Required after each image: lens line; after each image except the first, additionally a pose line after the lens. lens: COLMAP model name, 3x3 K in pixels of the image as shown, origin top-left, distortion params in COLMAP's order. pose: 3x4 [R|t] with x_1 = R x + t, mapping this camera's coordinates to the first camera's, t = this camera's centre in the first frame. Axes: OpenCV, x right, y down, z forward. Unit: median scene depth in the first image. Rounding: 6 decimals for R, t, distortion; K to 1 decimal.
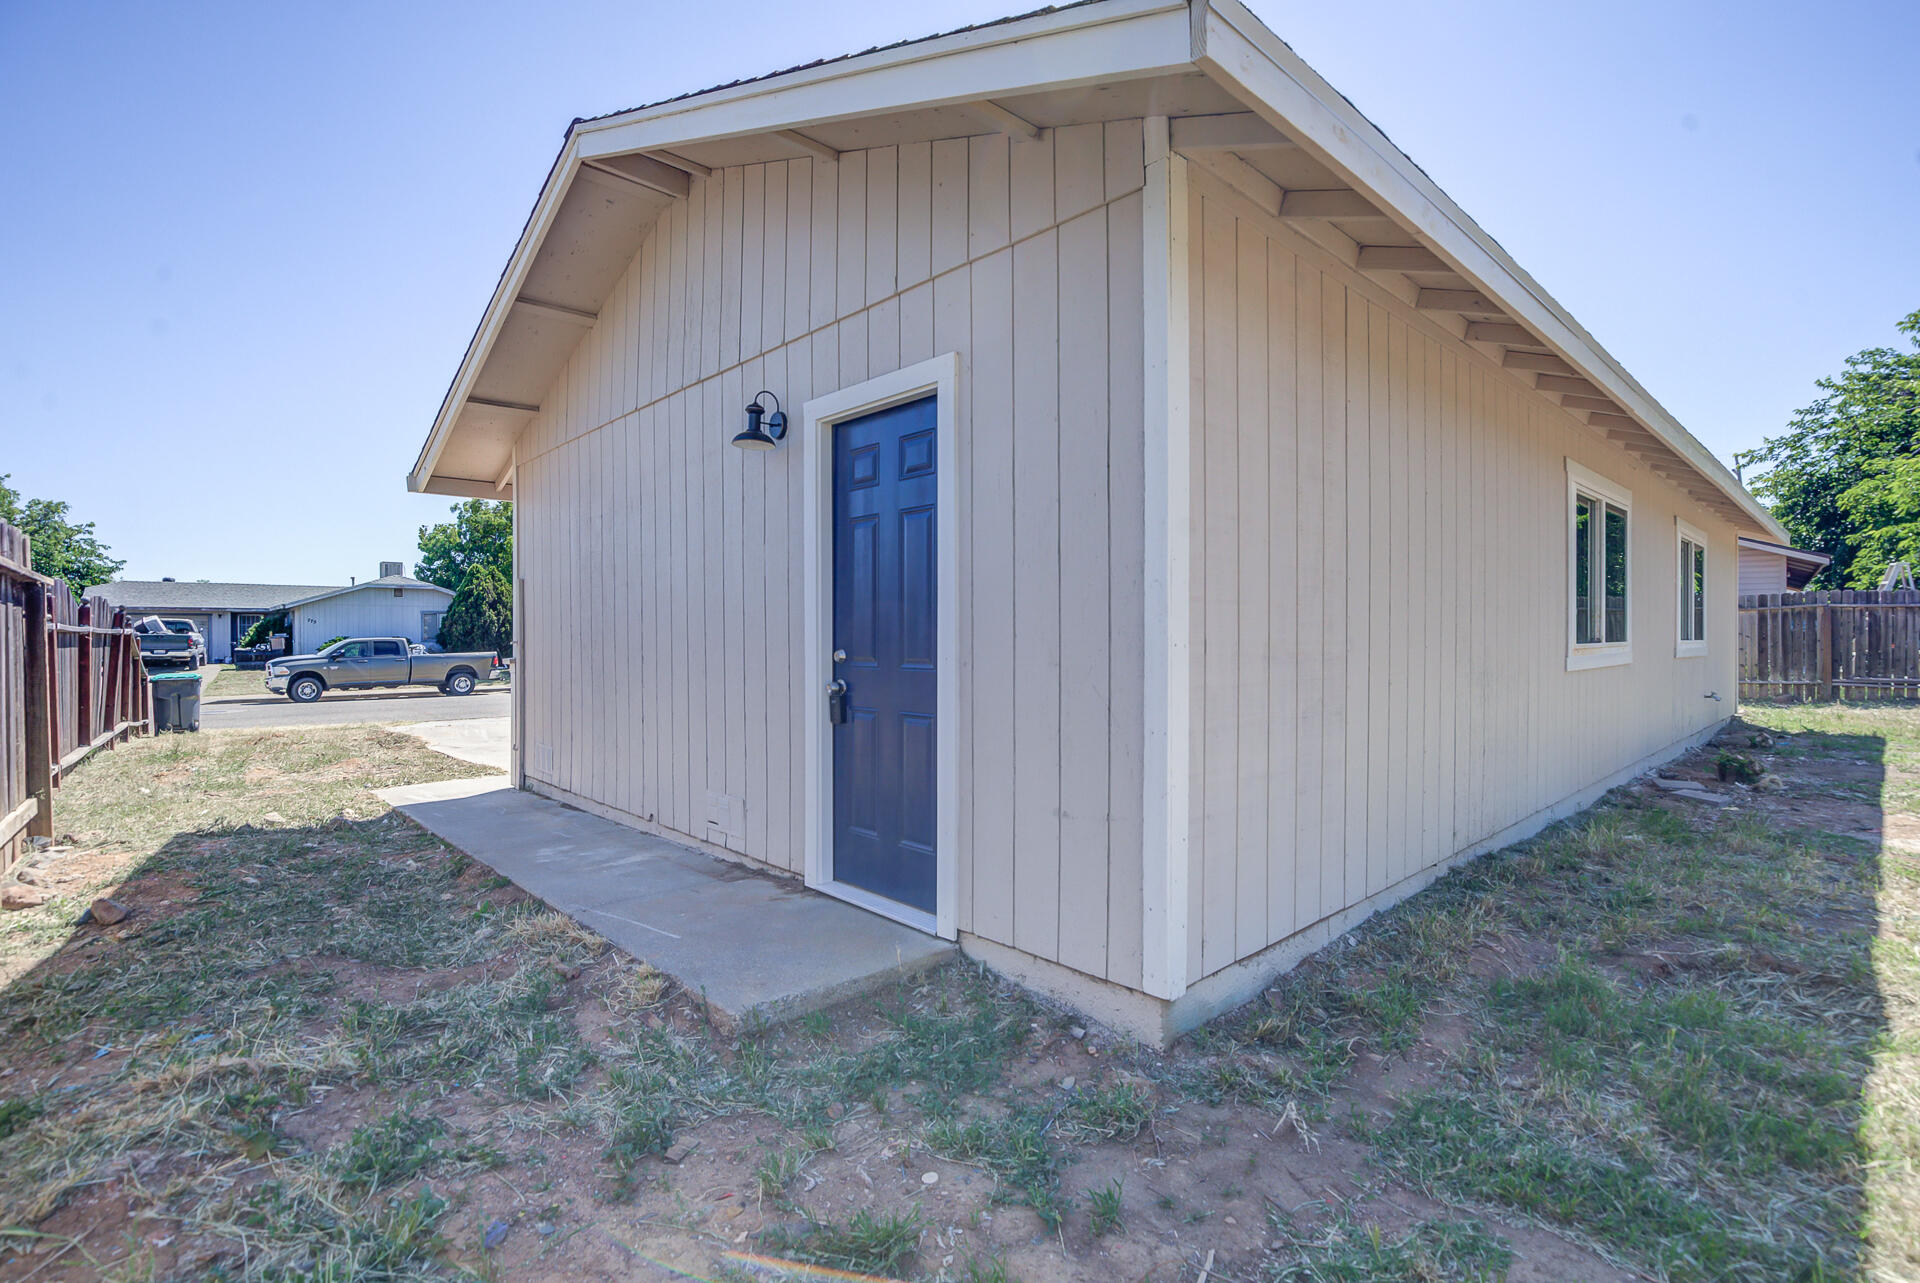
lens RADIAL K [[909.1, 0, 962.1], [0, 909.1, 633.7], [0, 0, 1]] dist [-0.030670, 0.004383]
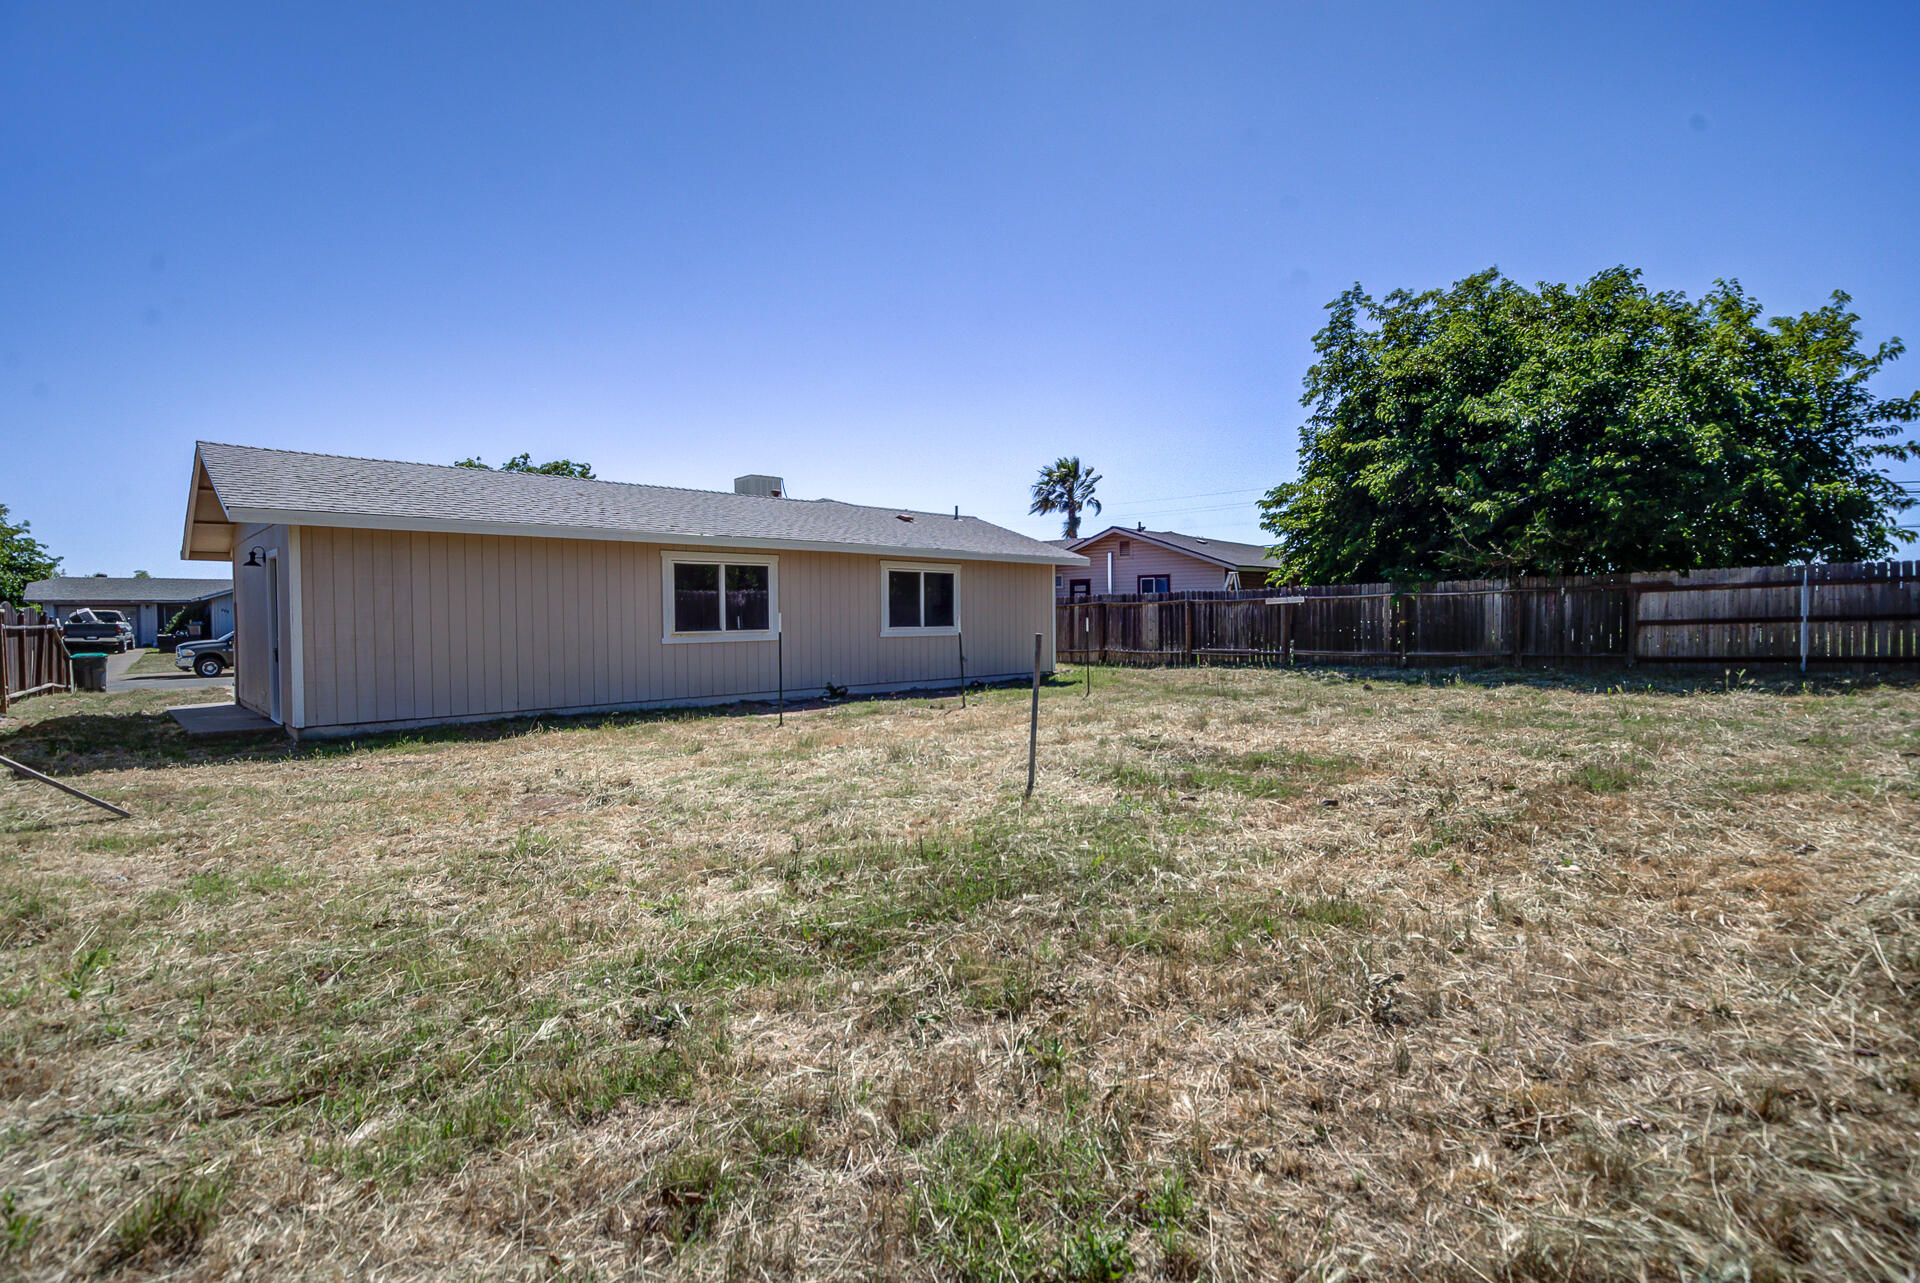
lens RADIAL K [[909.1, 0, 975.1], [0, 909.1, 640.2], [0, 0, 1]] dist [-0.030670, 0.004383]
pose [[0.999252, -0.006328, 0.038157, 0.248071], [0.005205, 0.999553, 0.029451, -0.005830], [-0.038326, -0.029231, 0.998838, -0.244435]]
